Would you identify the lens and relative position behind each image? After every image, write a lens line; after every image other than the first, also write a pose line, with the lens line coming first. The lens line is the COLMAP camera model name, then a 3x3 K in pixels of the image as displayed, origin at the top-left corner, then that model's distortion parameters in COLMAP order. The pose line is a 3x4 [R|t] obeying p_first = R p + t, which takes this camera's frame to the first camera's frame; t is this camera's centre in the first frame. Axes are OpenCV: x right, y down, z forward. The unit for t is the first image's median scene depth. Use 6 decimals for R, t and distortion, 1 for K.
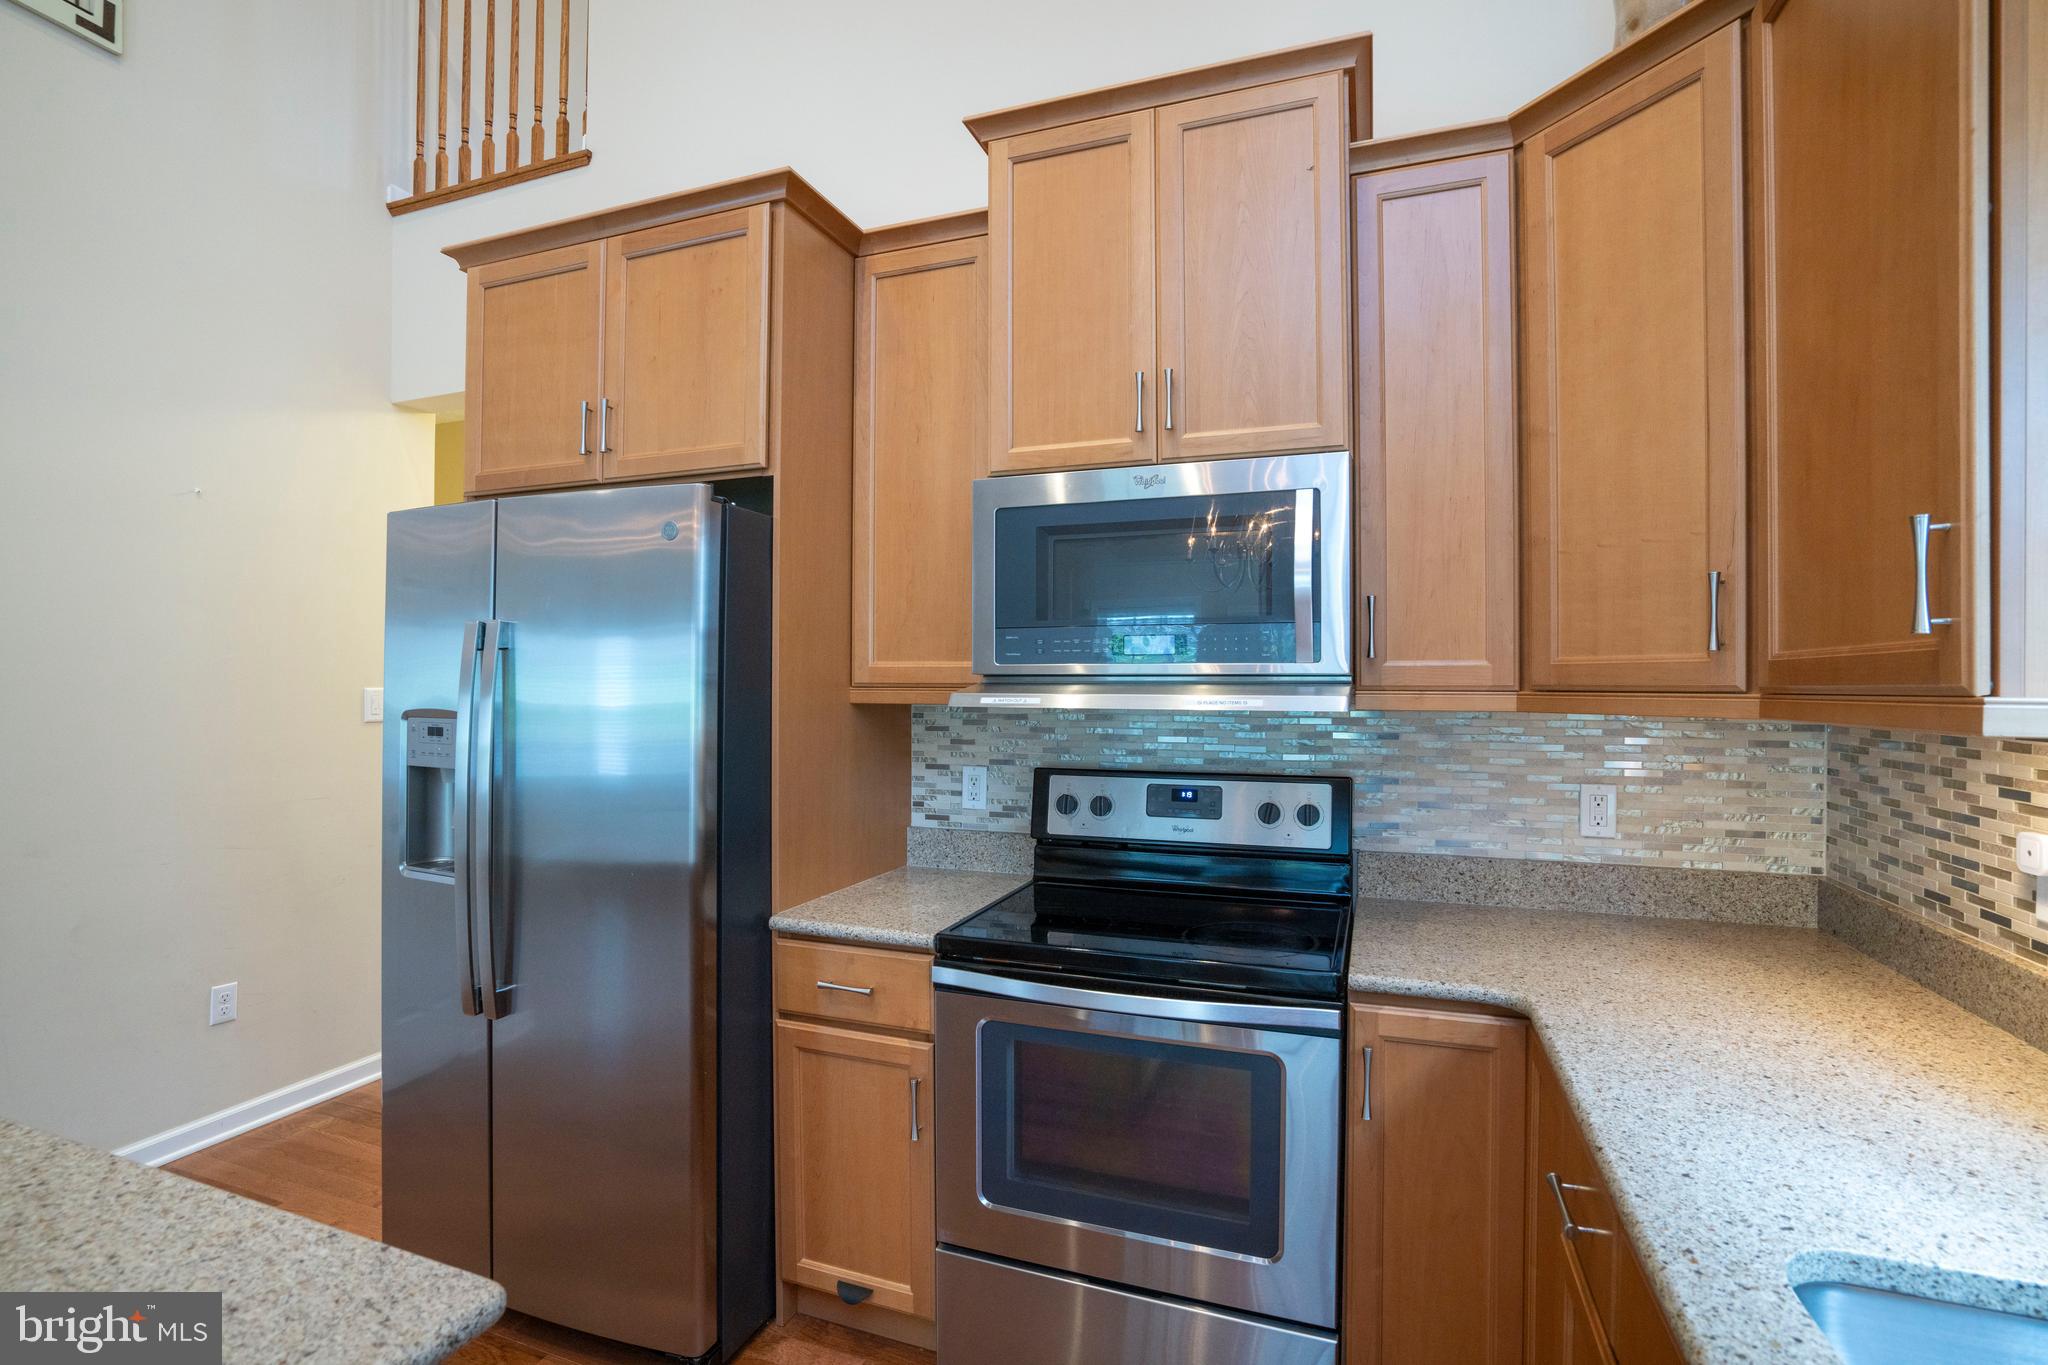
lens RADIAL K [[950.4, 0, 1029.0], [0, 950.4, 685.5], [0, 0, 1]] dist [-0.060397, 0.022905]
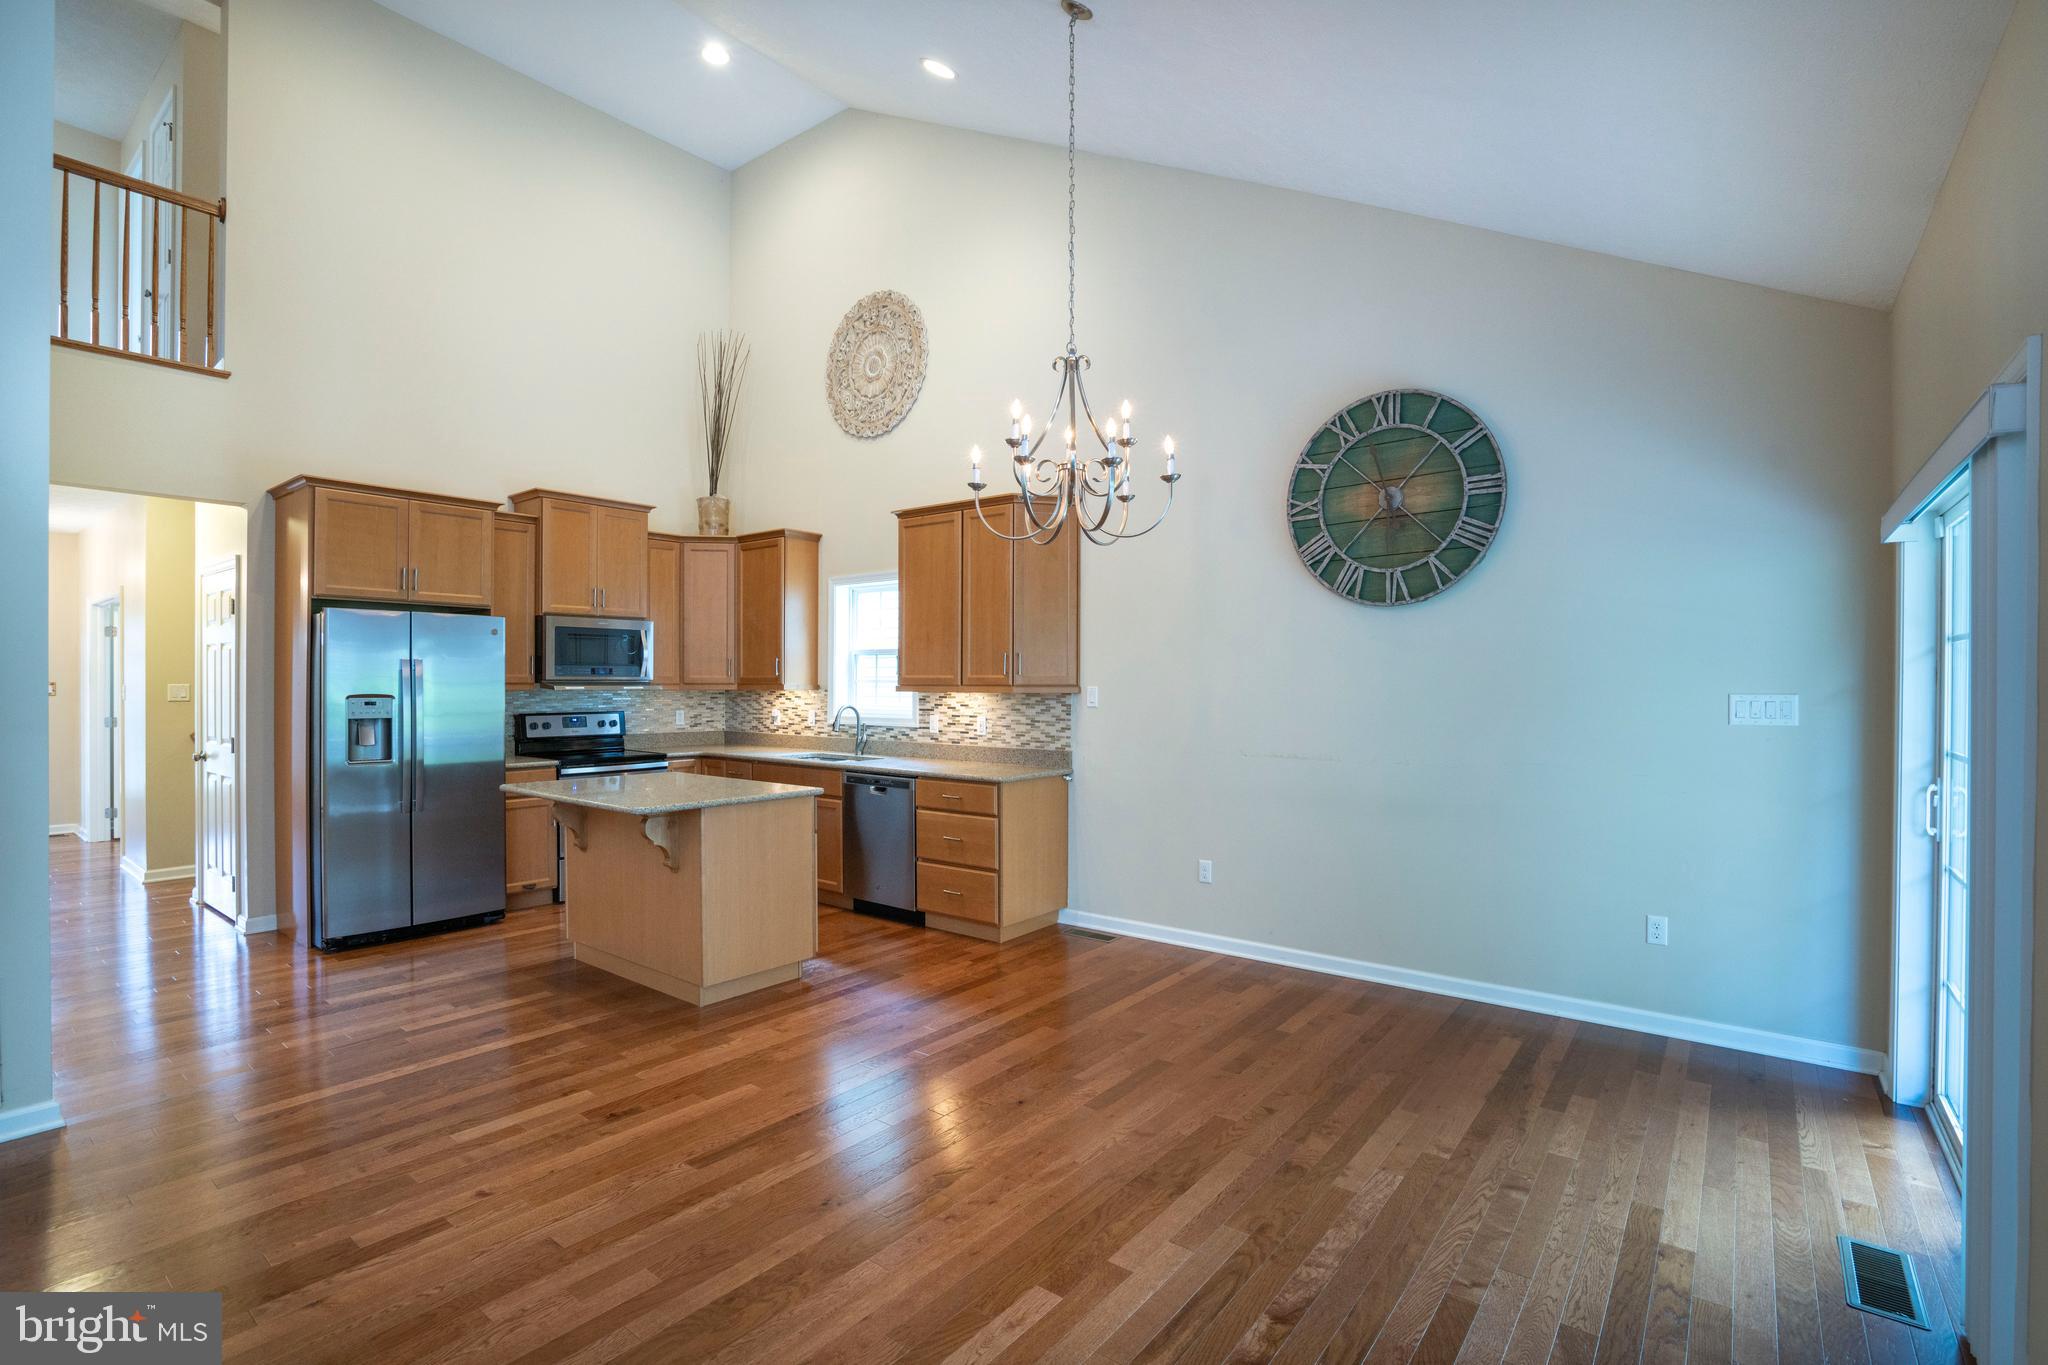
lens RADIAL K [[950.4, 0, 1016.0], [0, 950.4, 682.5], [0, 0, 1]] dist [-0.060397, 0.022905]
pose [[0.308411, -0.003710, 0.951246, -2.466556], [0.000639, 0.999993, 0.003693, -0.012995], [-0.951253, -0.000531, 0.308411, -1.365732]]
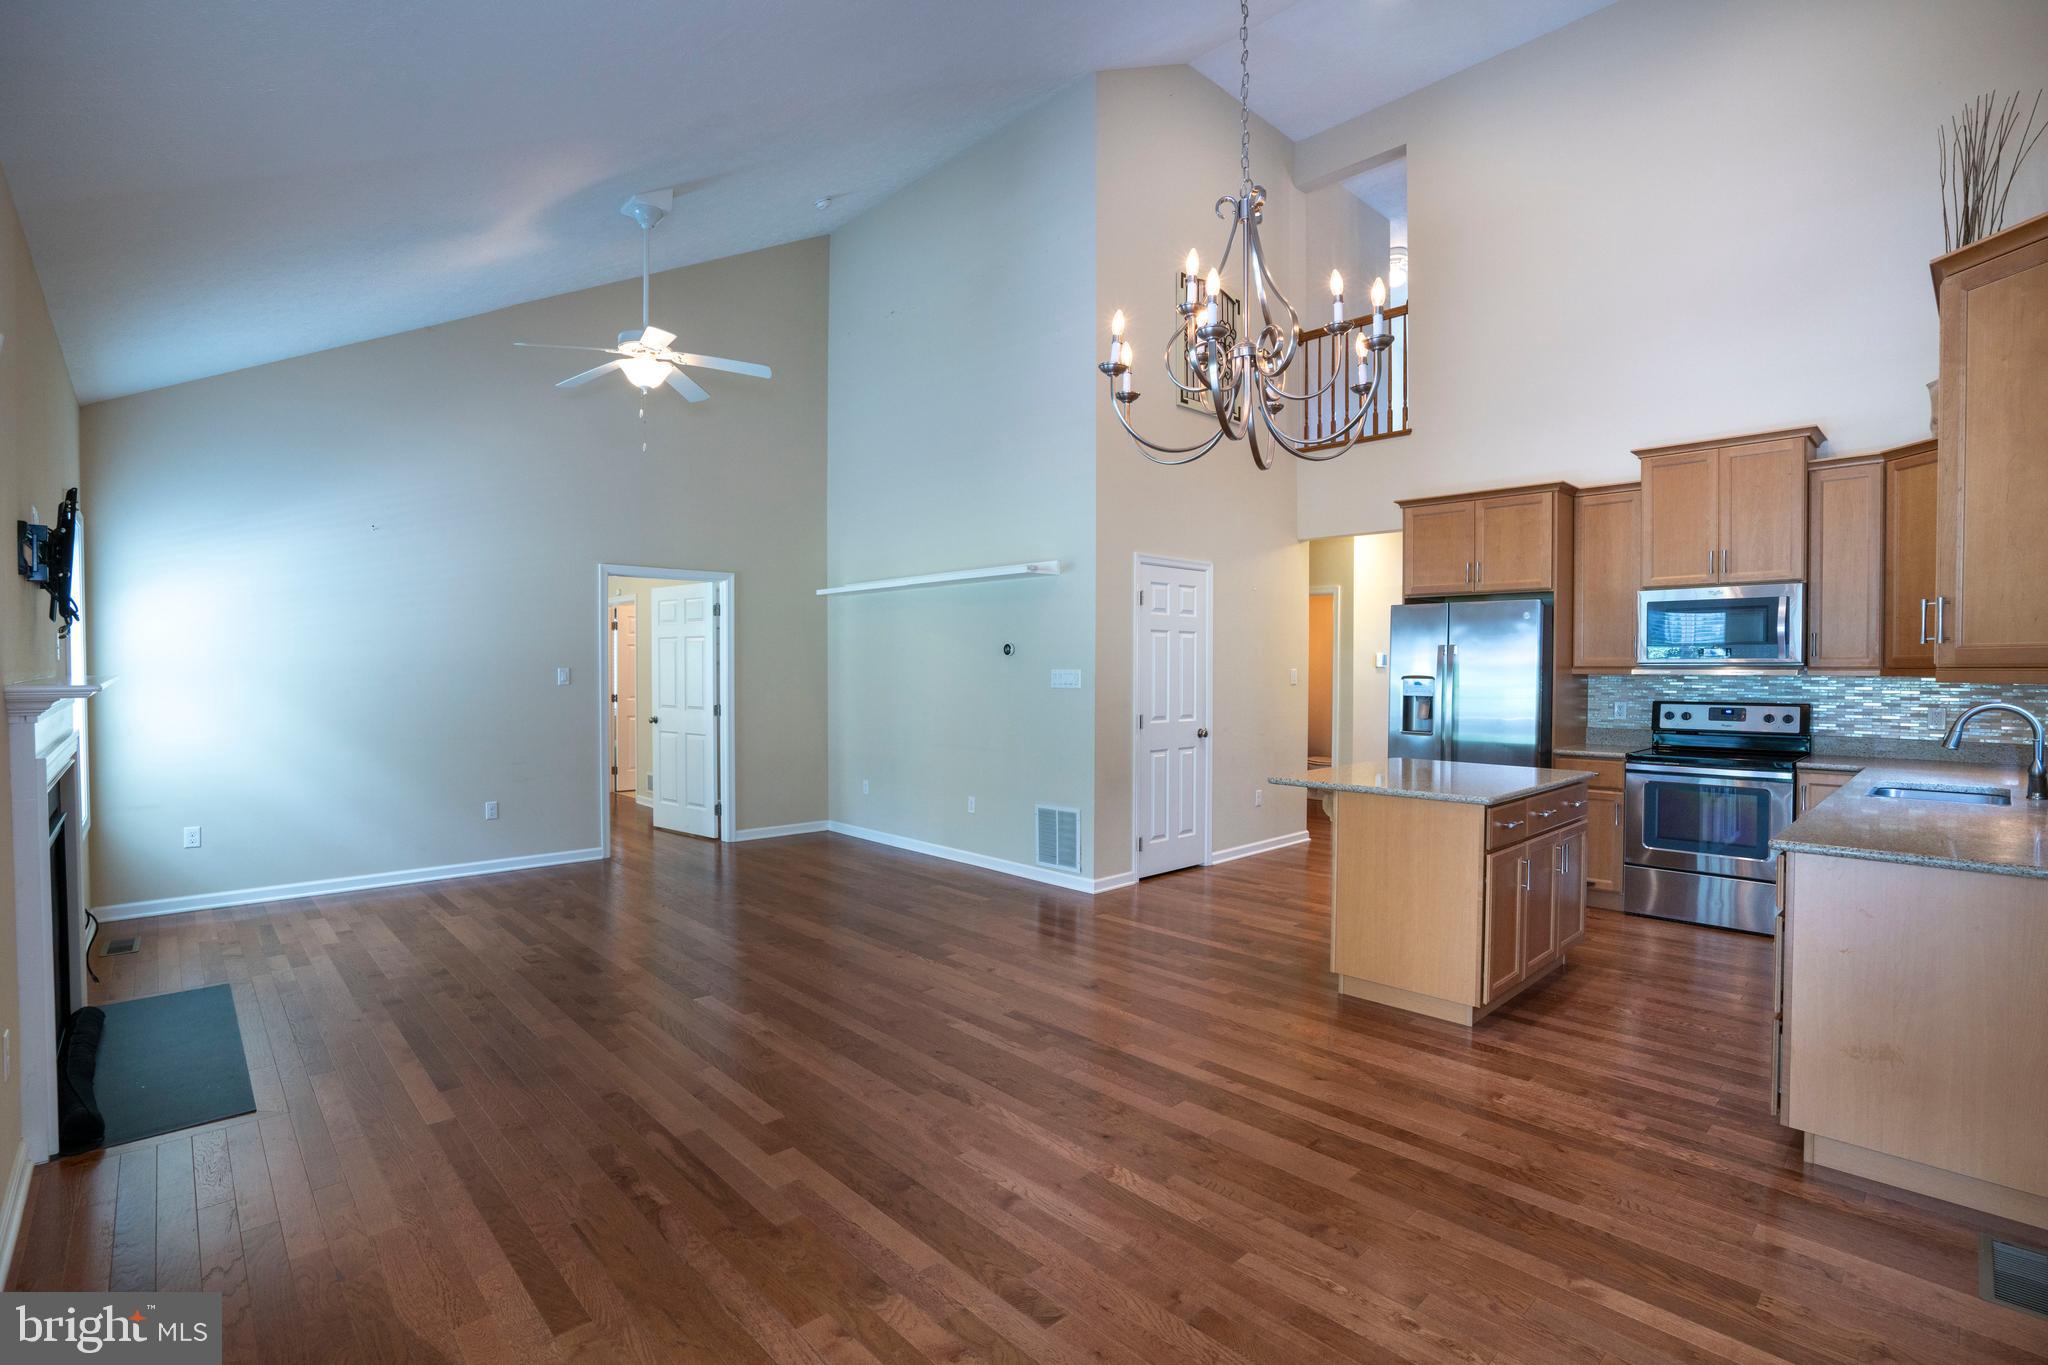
lens RADIAL K [[950.4, 0, 1022.0], [0, 950.4, 687.9], [0, 0, 1]] dist [-0.060397, 0.022905]
pose [[0.894098, 0.006202, -0.447829, -0.442655], [0.001444, 0.999859, 0.016731, 0.013450], [0.447869, -0.015606, 0.893963, -2.174330]]
